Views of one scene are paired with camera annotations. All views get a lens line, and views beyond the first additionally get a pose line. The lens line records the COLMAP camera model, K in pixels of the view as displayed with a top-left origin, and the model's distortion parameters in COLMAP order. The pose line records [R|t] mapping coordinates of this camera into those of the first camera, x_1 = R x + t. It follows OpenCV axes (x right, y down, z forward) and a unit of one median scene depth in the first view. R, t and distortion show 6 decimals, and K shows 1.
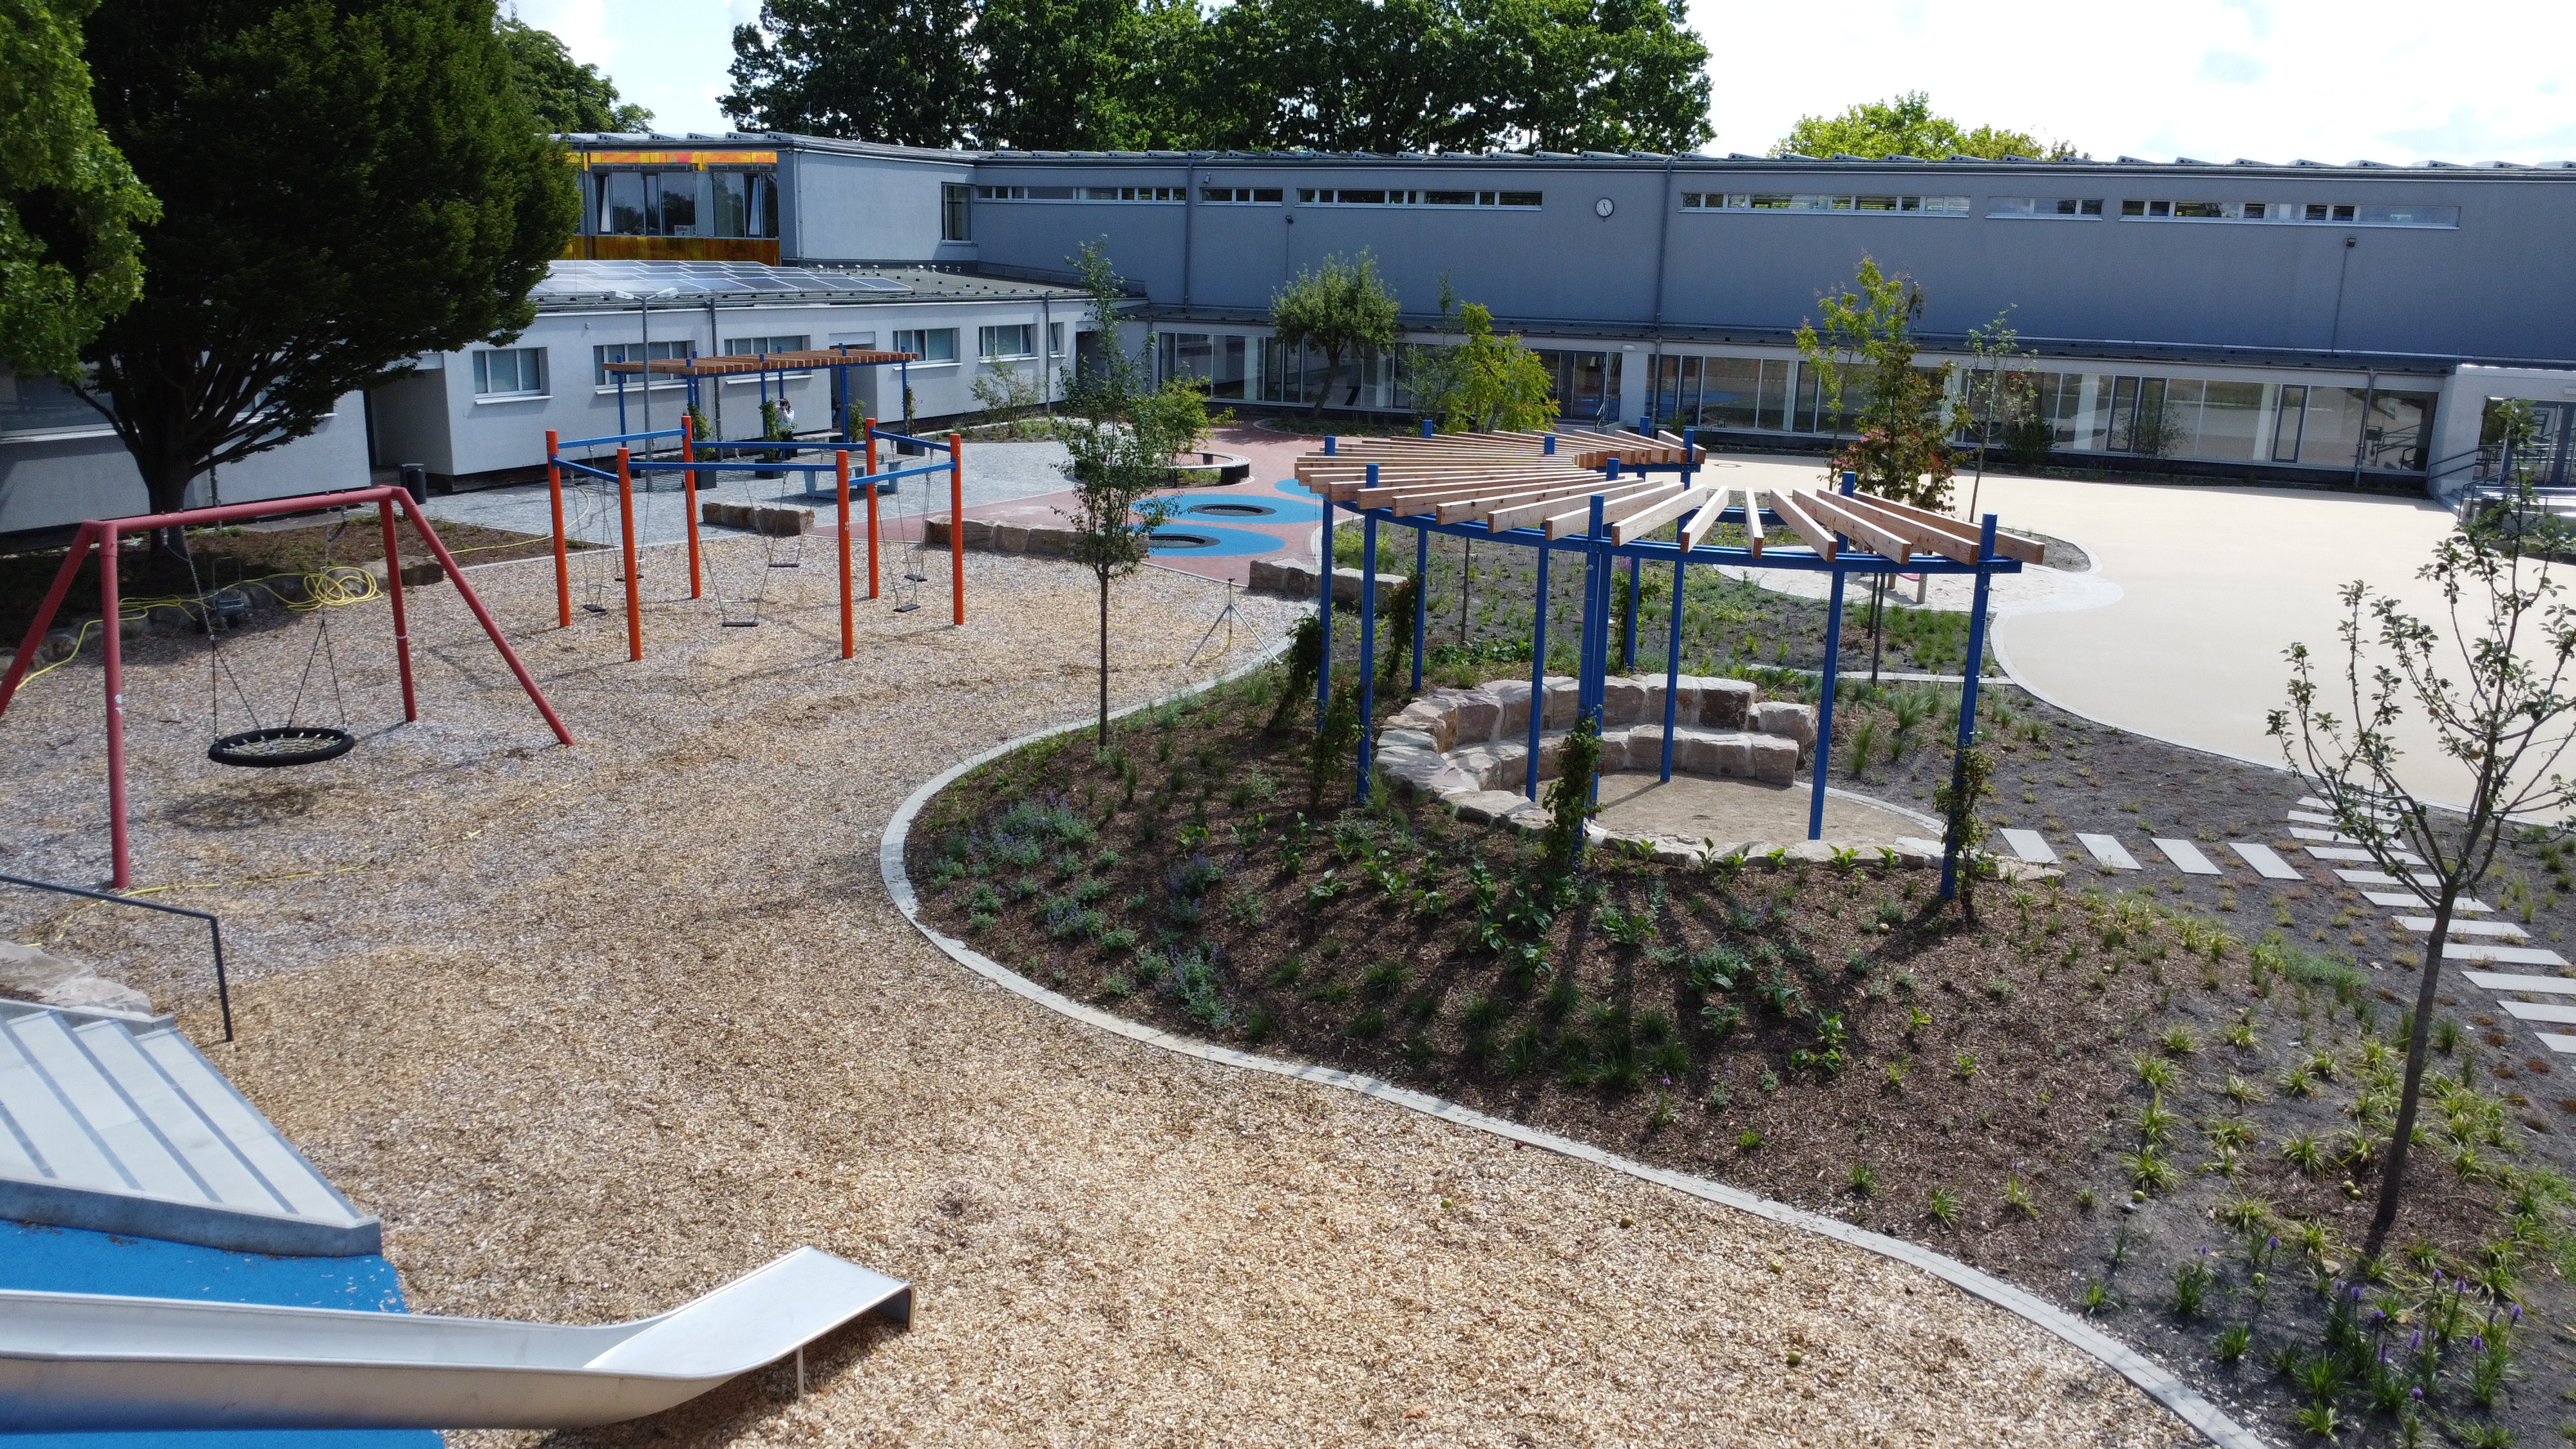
lens RADIAL K [[1908.3, 0, 1288.0], [0, 1908.3, 724.5], [0, 0, 1]] dist [-0.025991, -0.001740]
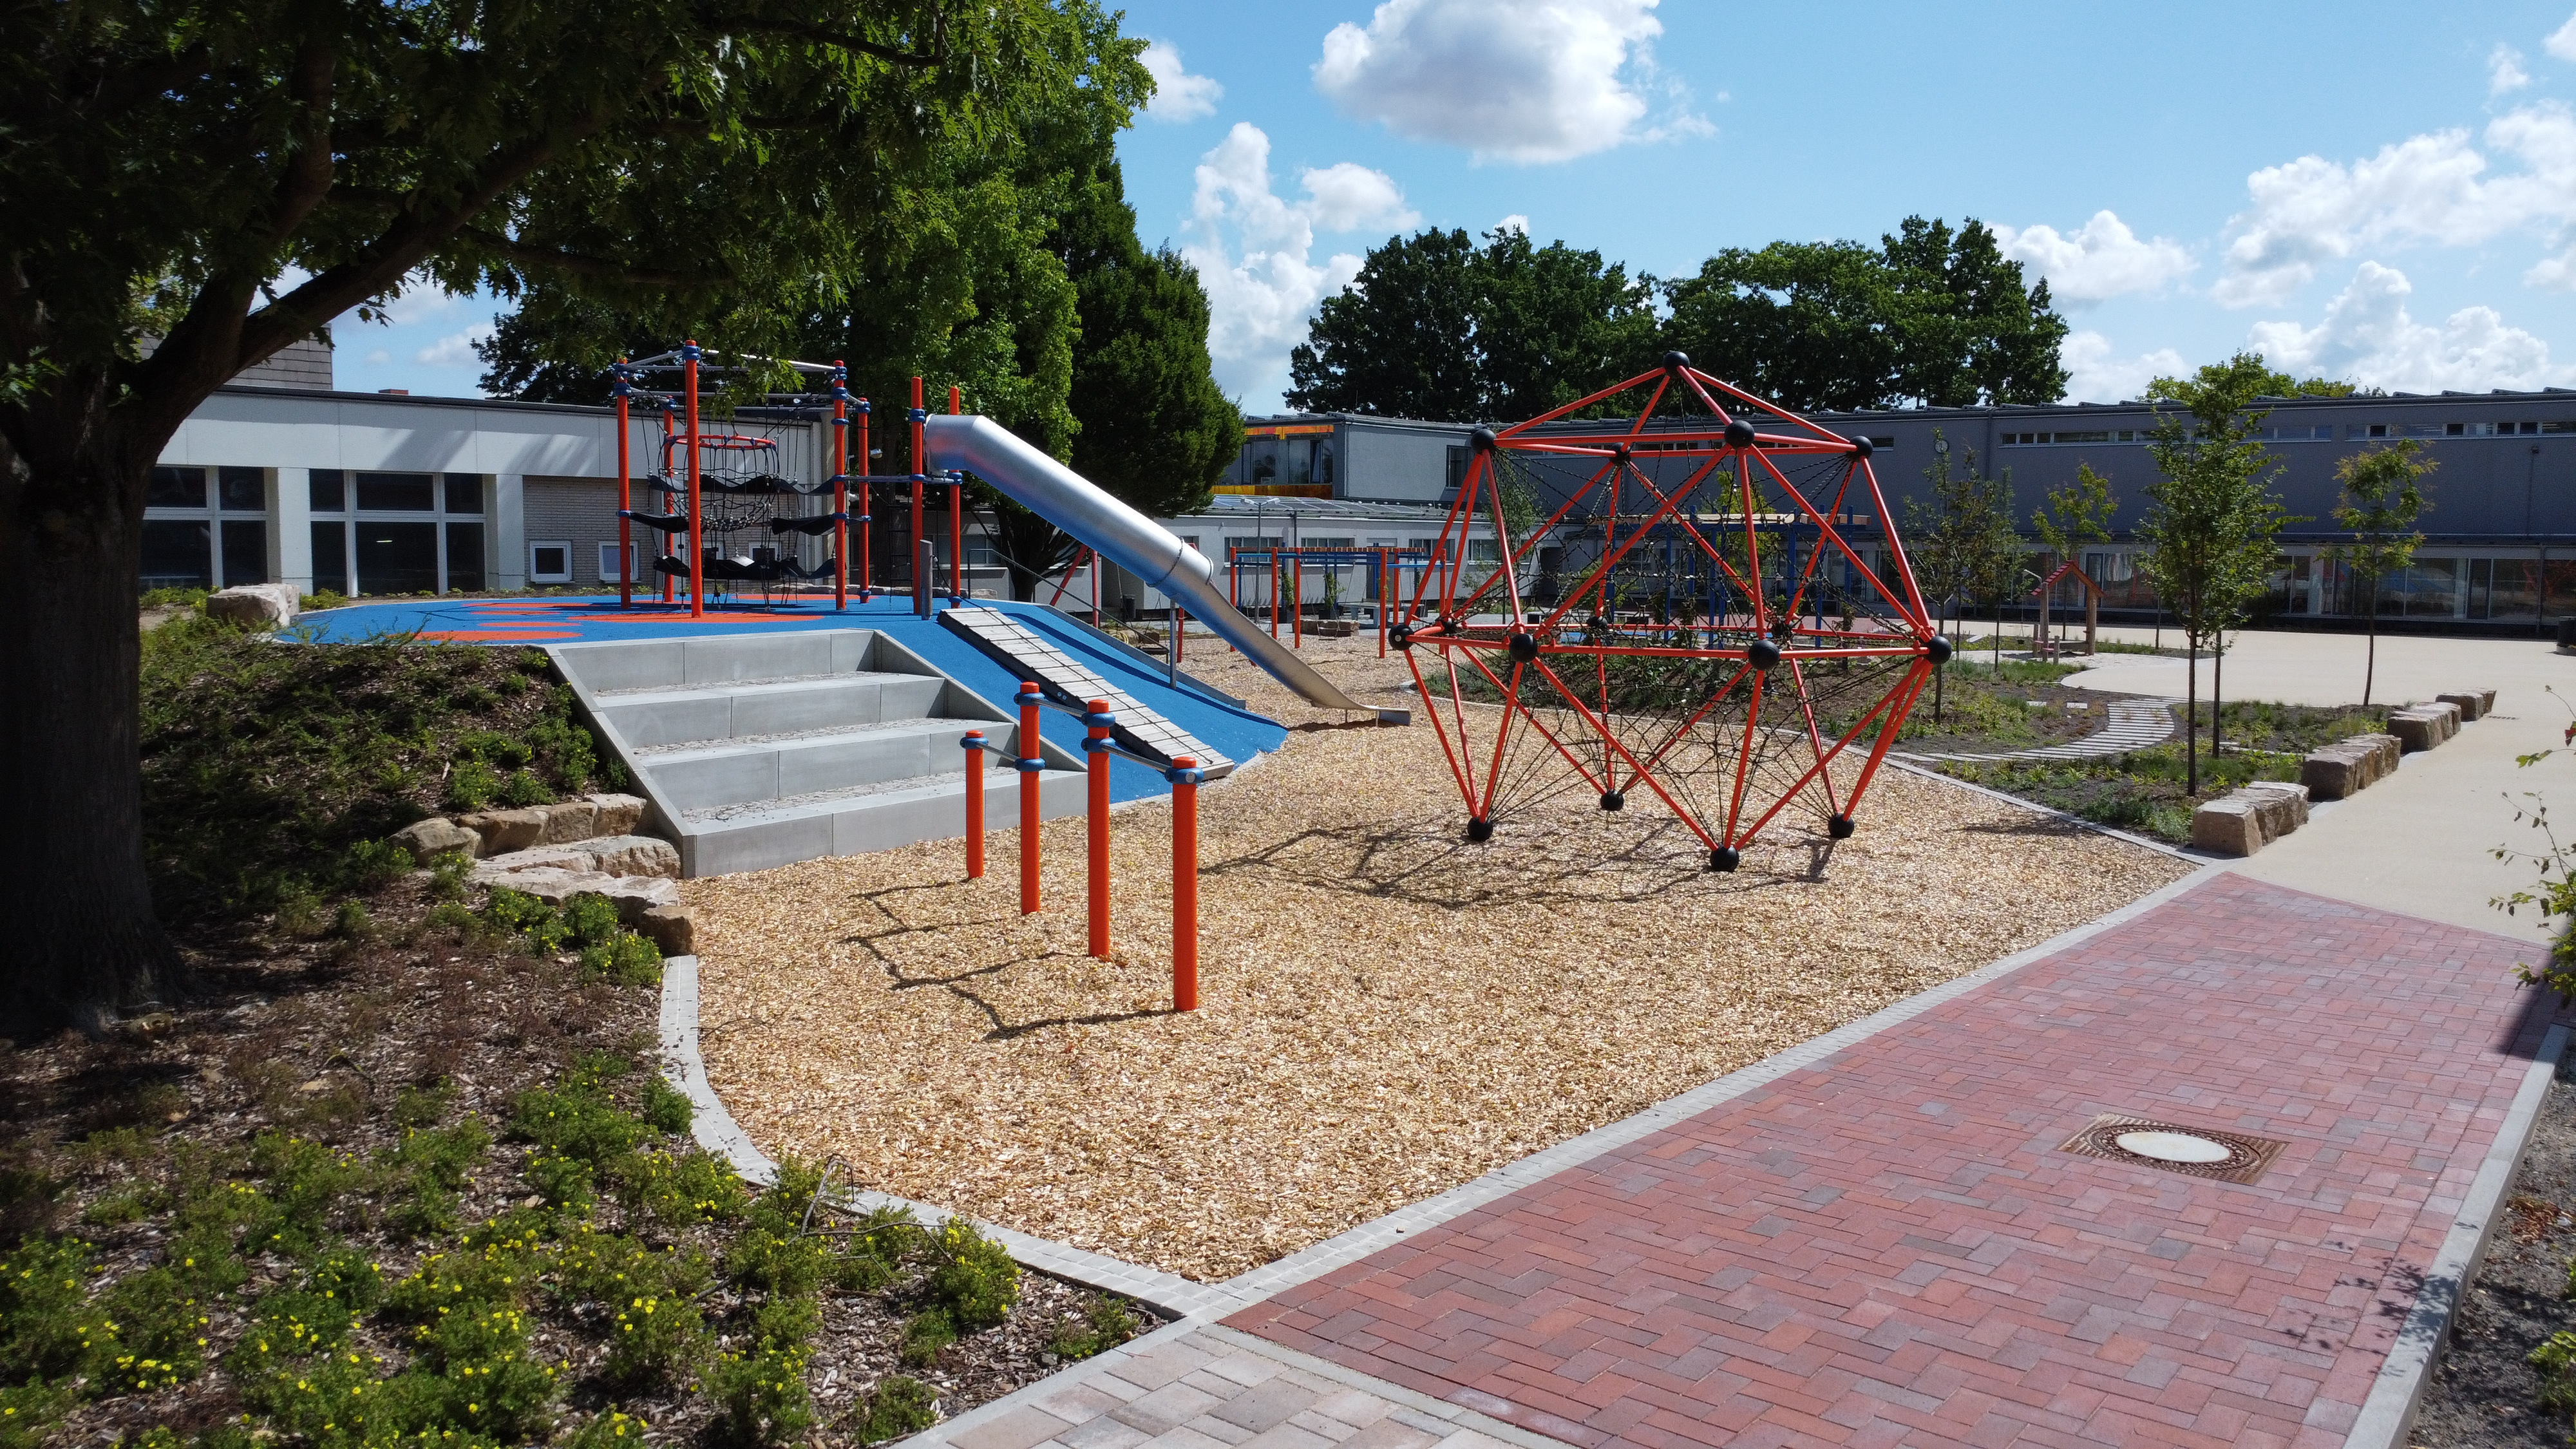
lens RADIAL K [[1908.3, 0, 1288.0], [0, 1908.3, 724.5], [0, 0, 1]] dist [-0.025991, -0.001740]
pose [[0.966405, 0.007547, -0.256913, 0.076136], [-0.046008, 0.988504, -0.144025, 0.143646], [0.252872, 0.151006, 0.955643, -0.383355]]
